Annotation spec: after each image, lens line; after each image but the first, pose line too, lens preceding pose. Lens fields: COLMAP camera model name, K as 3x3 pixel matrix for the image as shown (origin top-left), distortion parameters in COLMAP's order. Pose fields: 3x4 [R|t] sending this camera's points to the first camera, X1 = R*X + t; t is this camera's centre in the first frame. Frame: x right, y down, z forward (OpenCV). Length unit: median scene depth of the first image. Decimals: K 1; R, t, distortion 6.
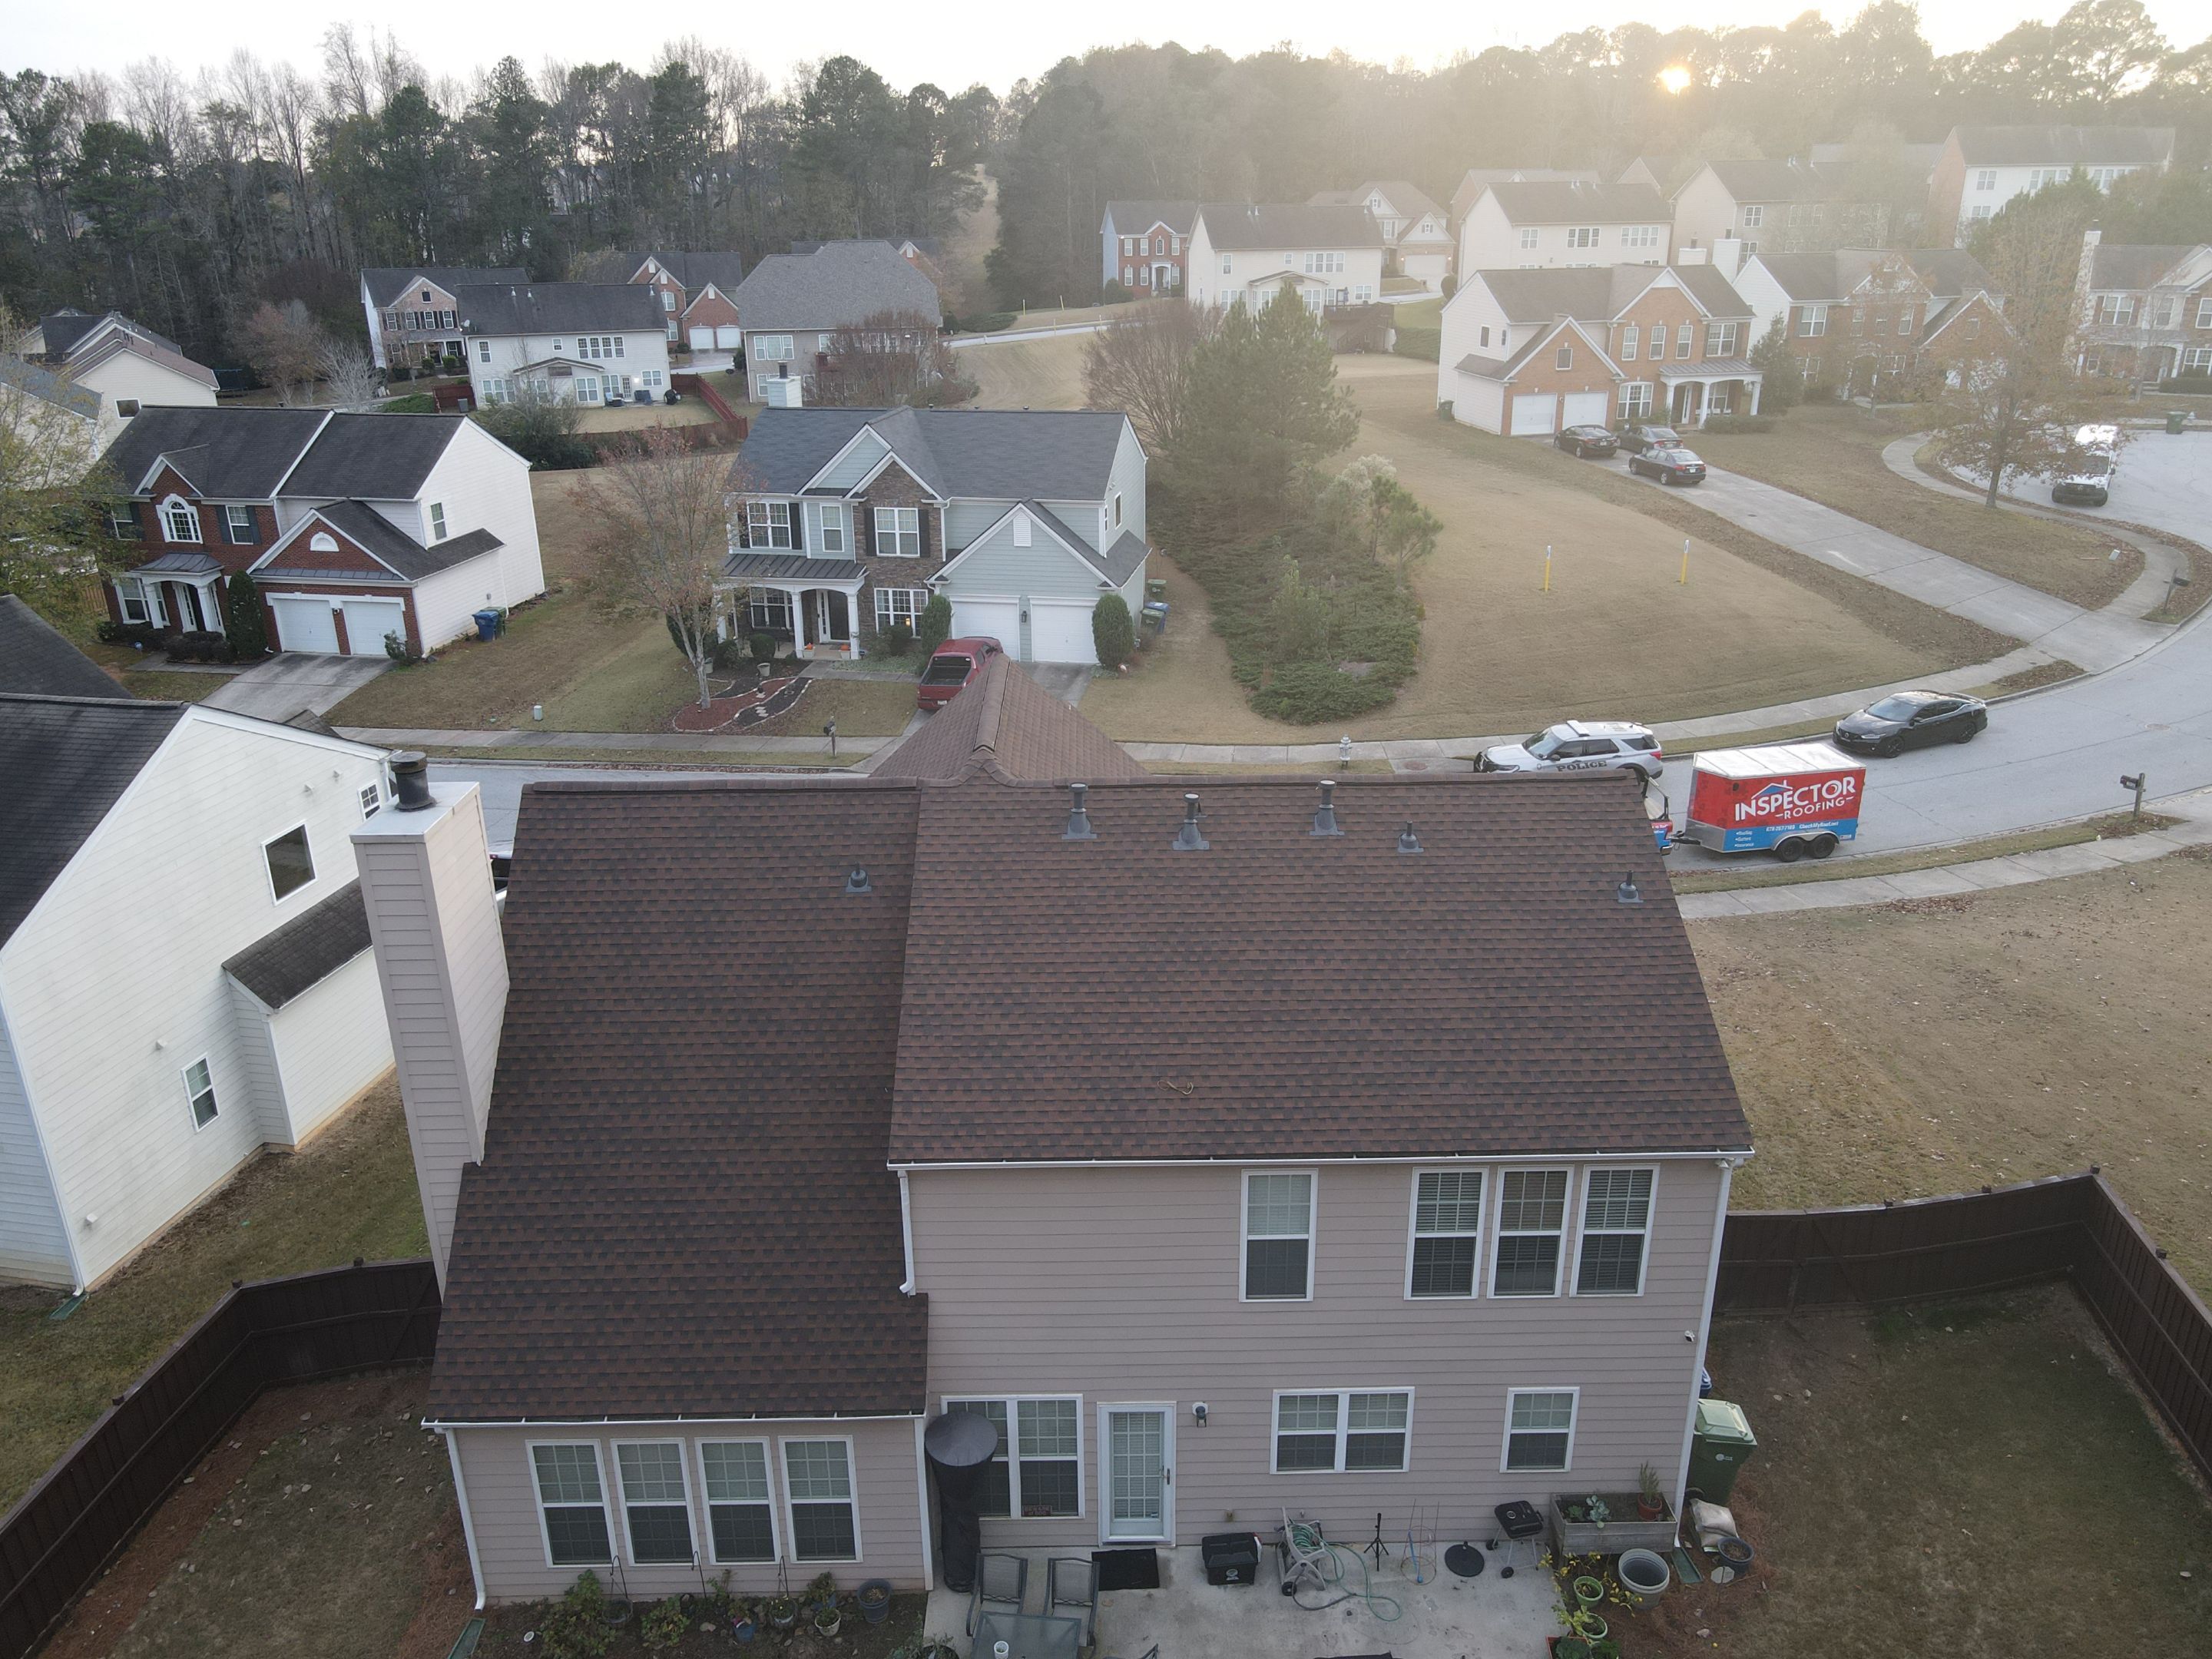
lens RADIAL K [[1615.6, 0, 1109.9], [0, 1615.6, 814.0], [0, 0, 1]] dist [0.025527, -0.010538]
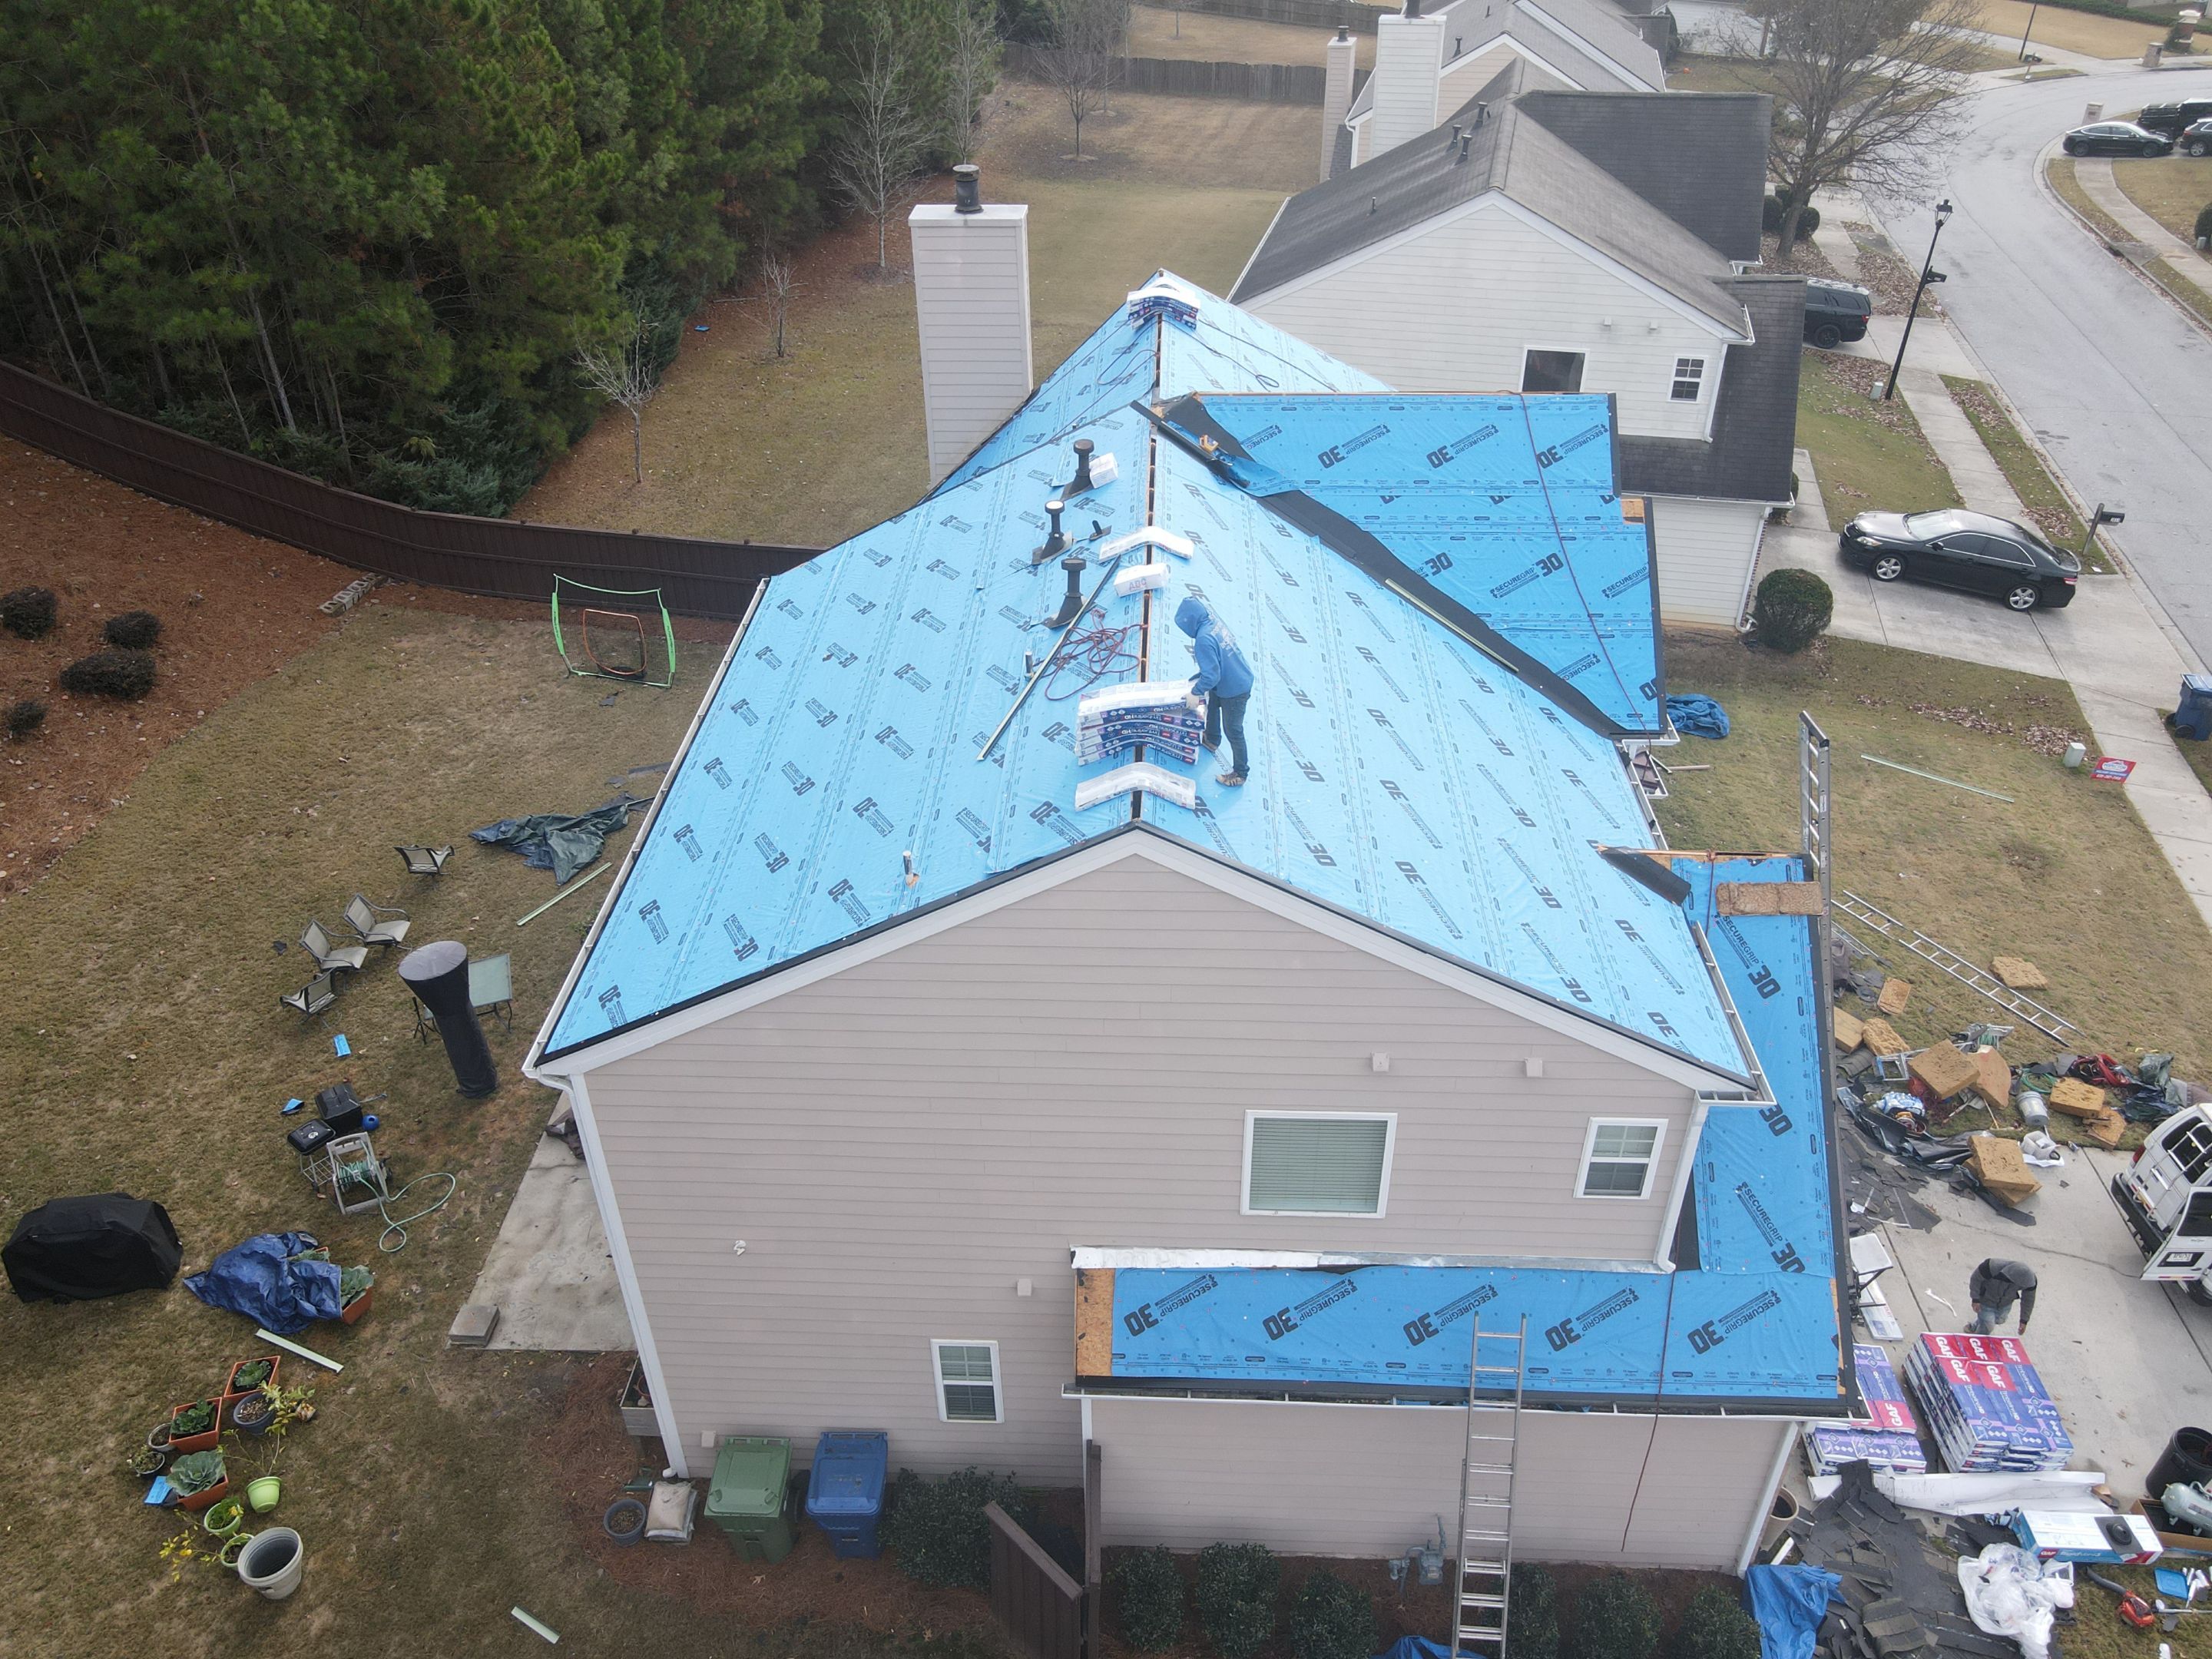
lens RADIAL K [[1615.6, 0, 1112.5], [0, 1615.6, 826.4], [0, 0, 1]] dist [0.025527, -0.010538]
pose [[-0.050937, 0.572129, -0.818580, 0.277573], [-0.346942, 0.758460, 0.551698, -0.117499], [0.936502, 0.312101, 0.159862, 0.321774]]
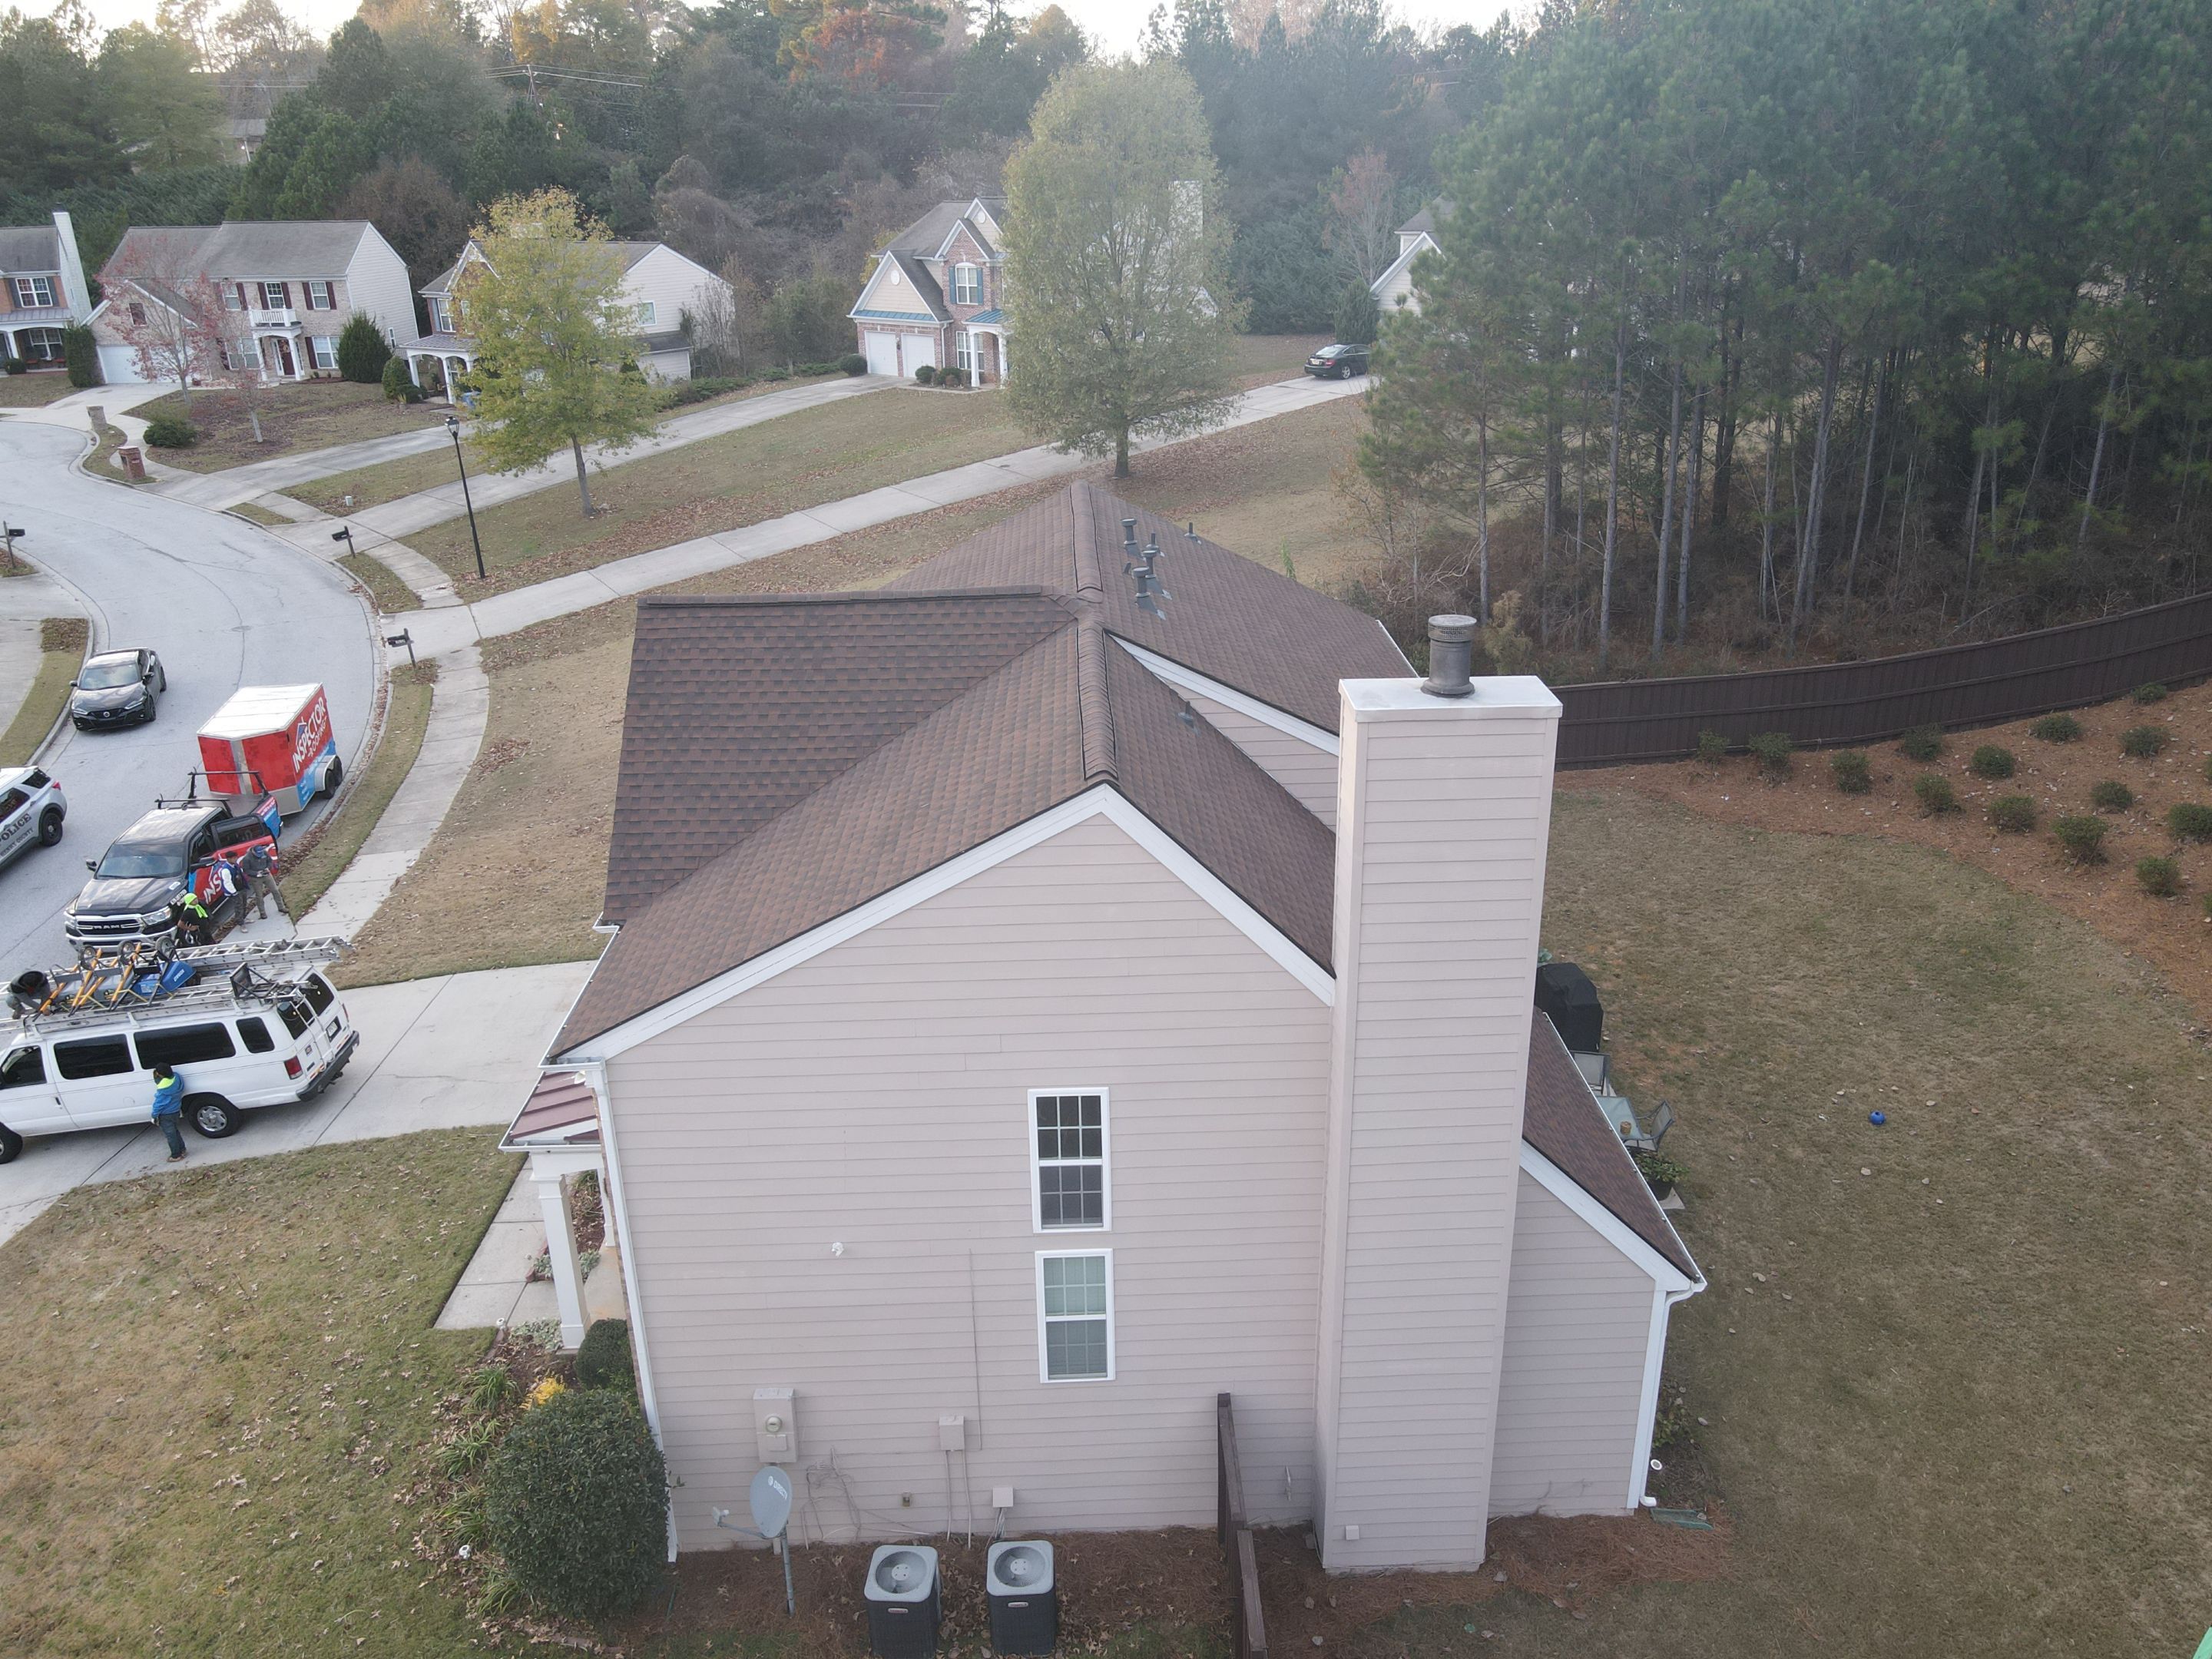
lens RADIAL K [[1615.6, 0, 1110.0], [0, 1615.6, 827.2], [0, 0, 1]] dist [0.025527, -0.010538]
pose [[-0.017991, -0.364807, 0.930909, -0.339781], [0.377879, 0.859522, 0.344135, -0.078144], [-0.925680, 0.357963, 0.122389, 0.327479]]
